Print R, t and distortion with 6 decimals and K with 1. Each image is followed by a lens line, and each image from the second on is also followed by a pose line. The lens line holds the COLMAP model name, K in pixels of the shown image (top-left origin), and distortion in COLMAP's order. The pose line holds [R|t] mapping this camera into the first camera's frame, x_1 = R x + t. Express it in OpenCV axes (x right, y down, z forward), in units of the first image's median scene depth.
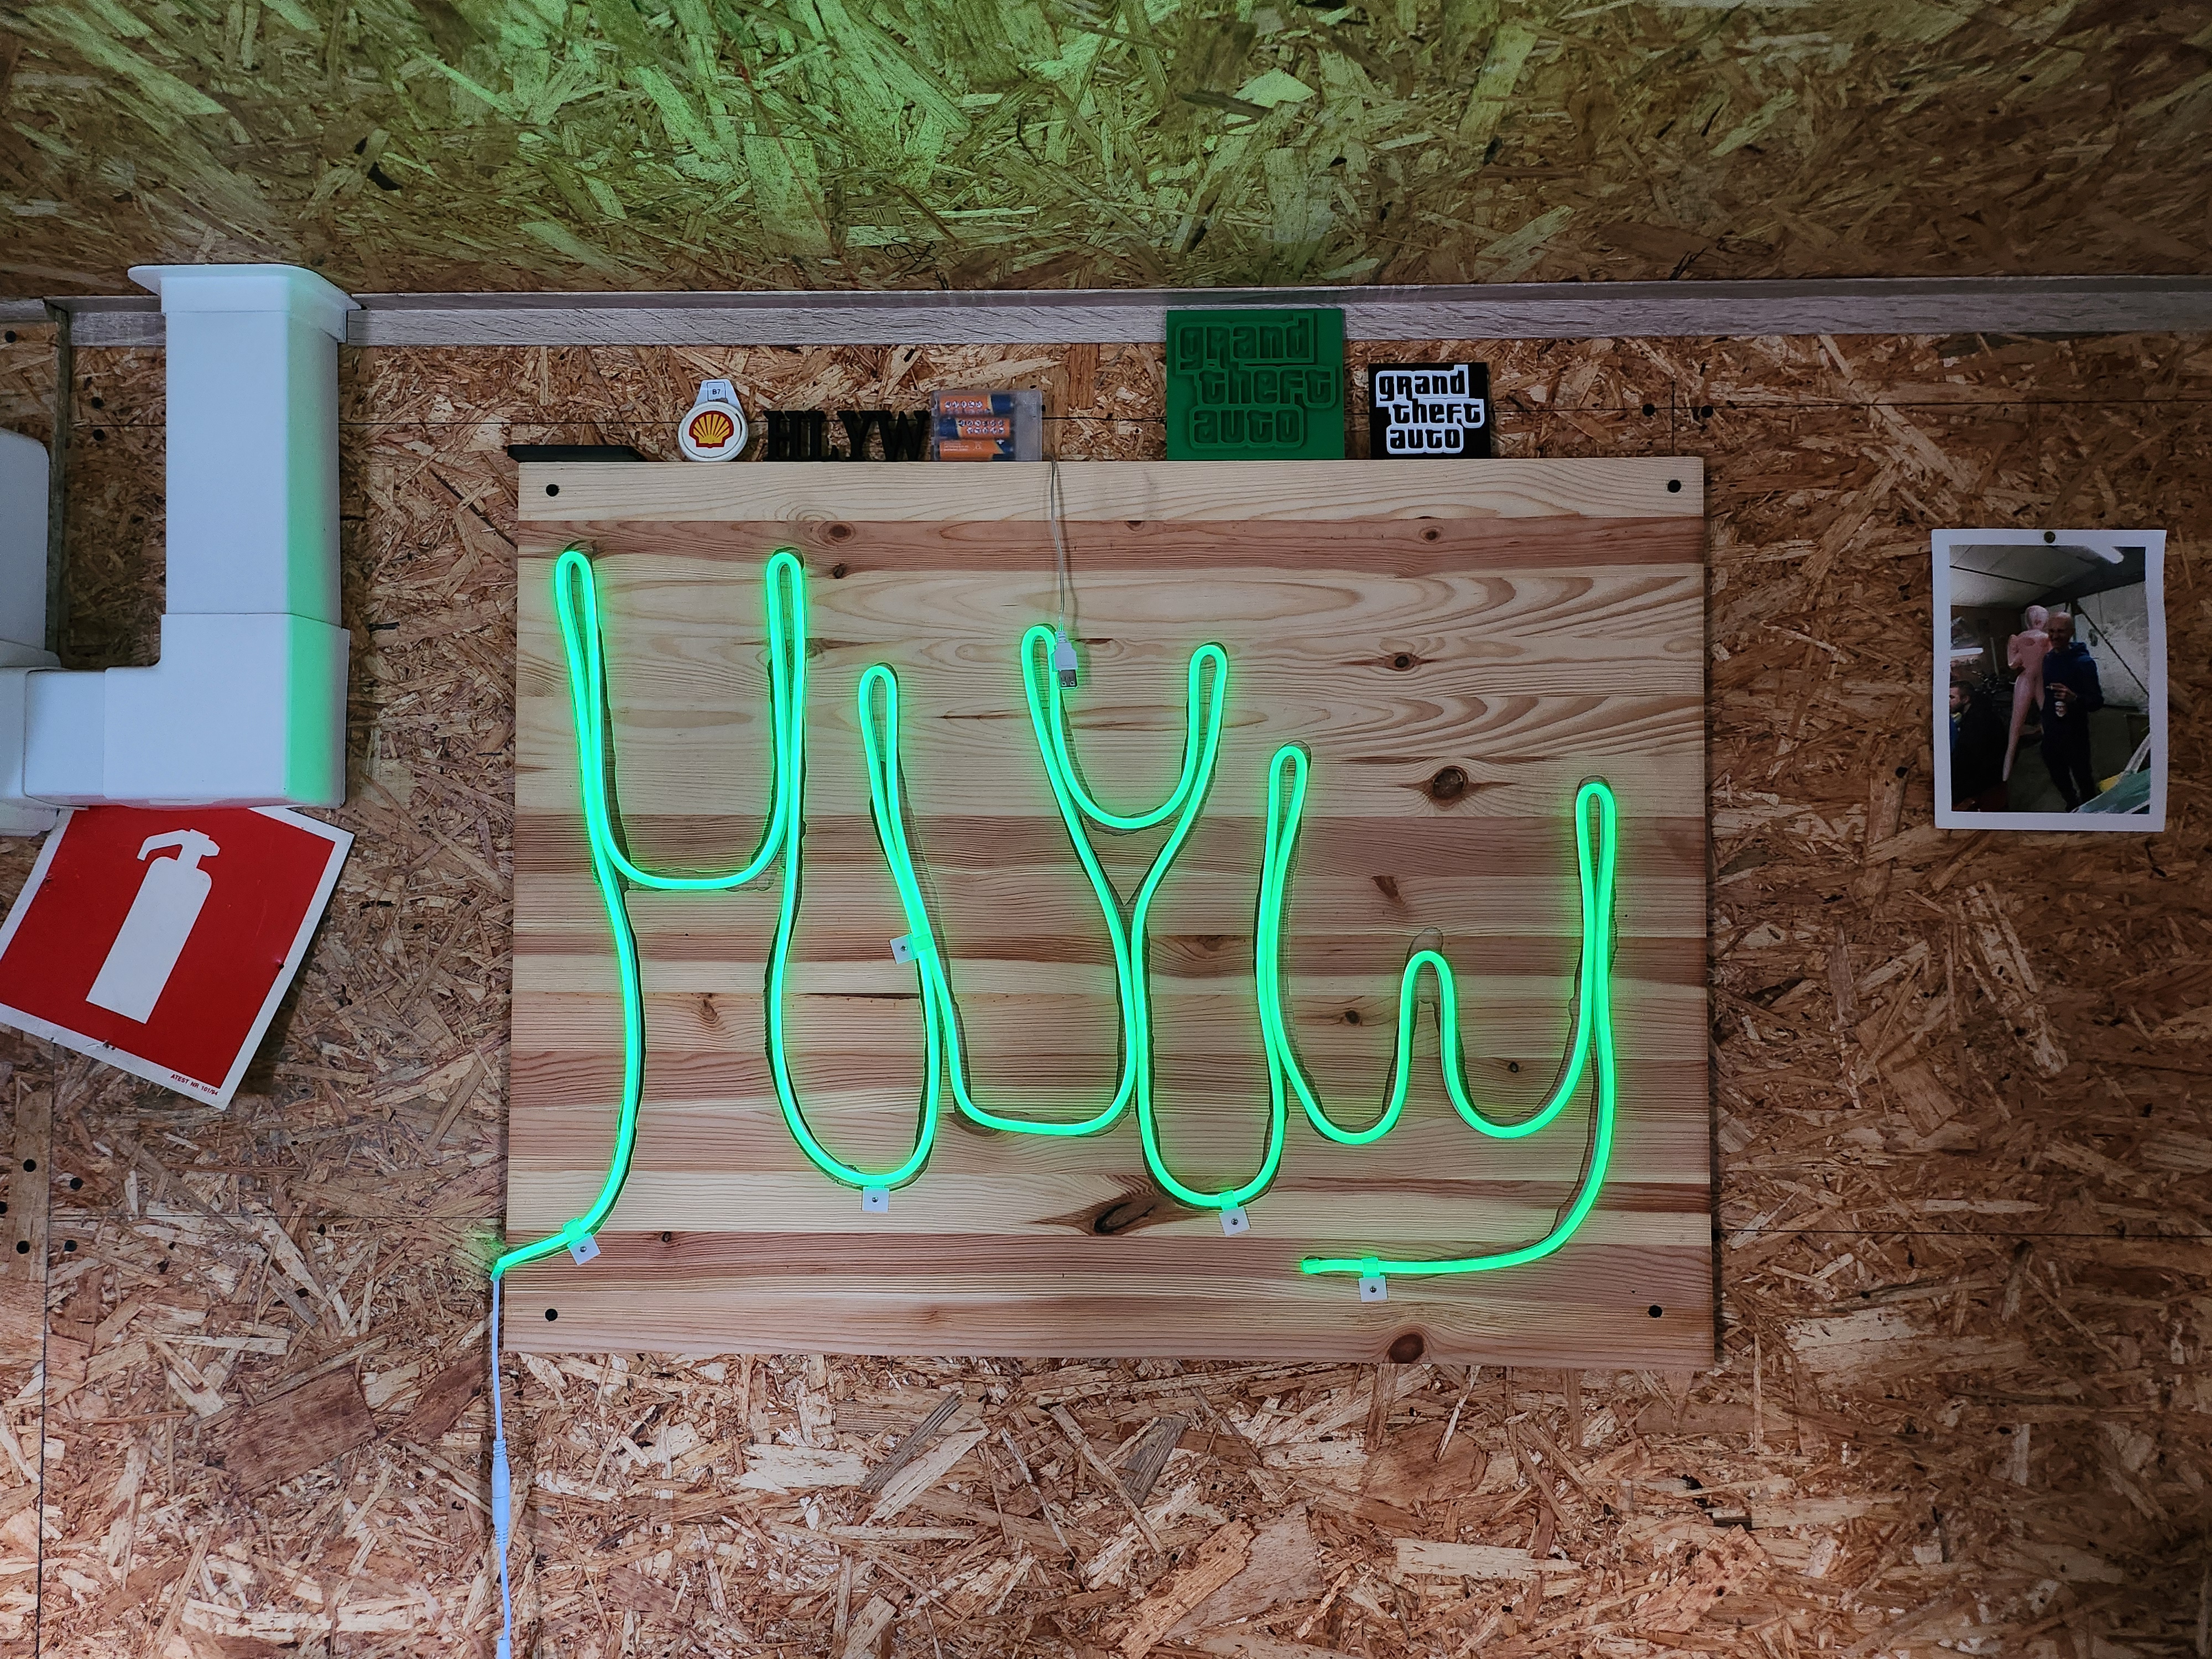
lens RADIAL K [[1569.9, 0, 1107.4], [0, 1569.9, 825.8], [0, 0, 1]] dist [0.019814, -0.003584]
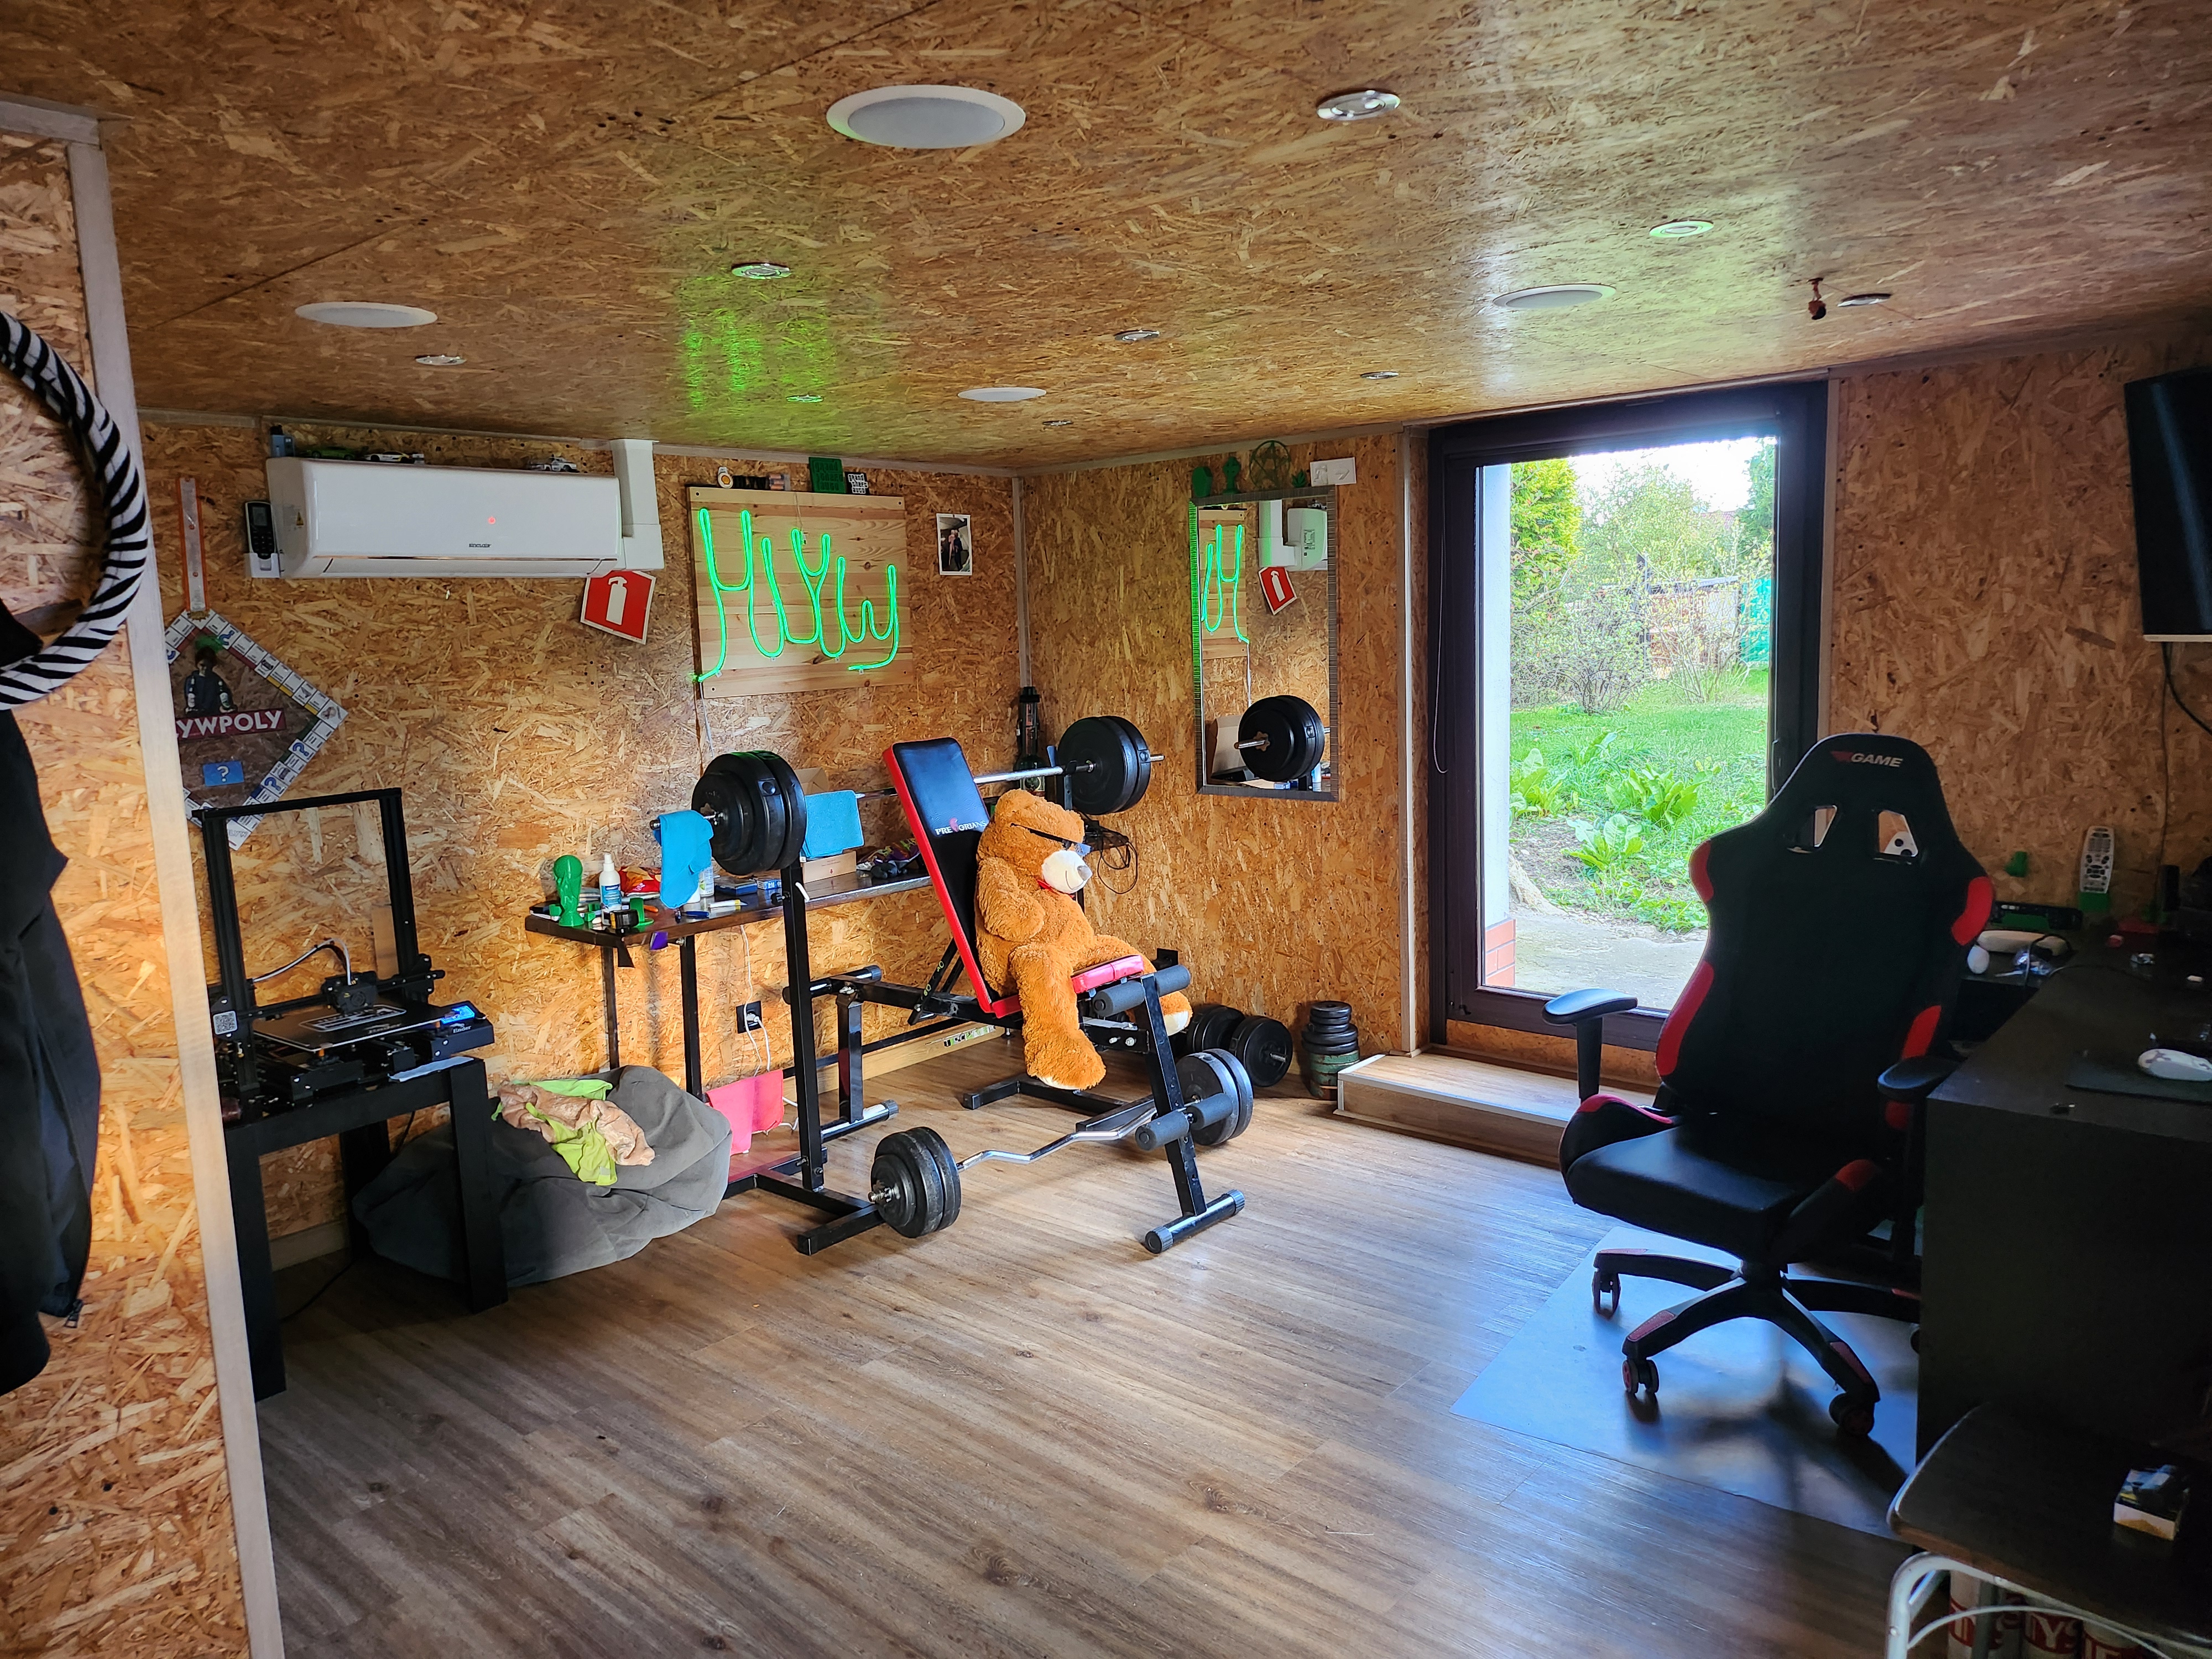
lens RADIAL K [[1569.9, 0, 1116.5], [0, 1569.9, 816.7], [0, 0, 1]] dist [0.019814, -0.003584]
pose [[0.629404, -0.121923, 0.767454, -3.017024], [0.007785, 0.988554, 0.150663, 0.013582], [-0.777040, -0.088853, 0.623149, -2.586878]]
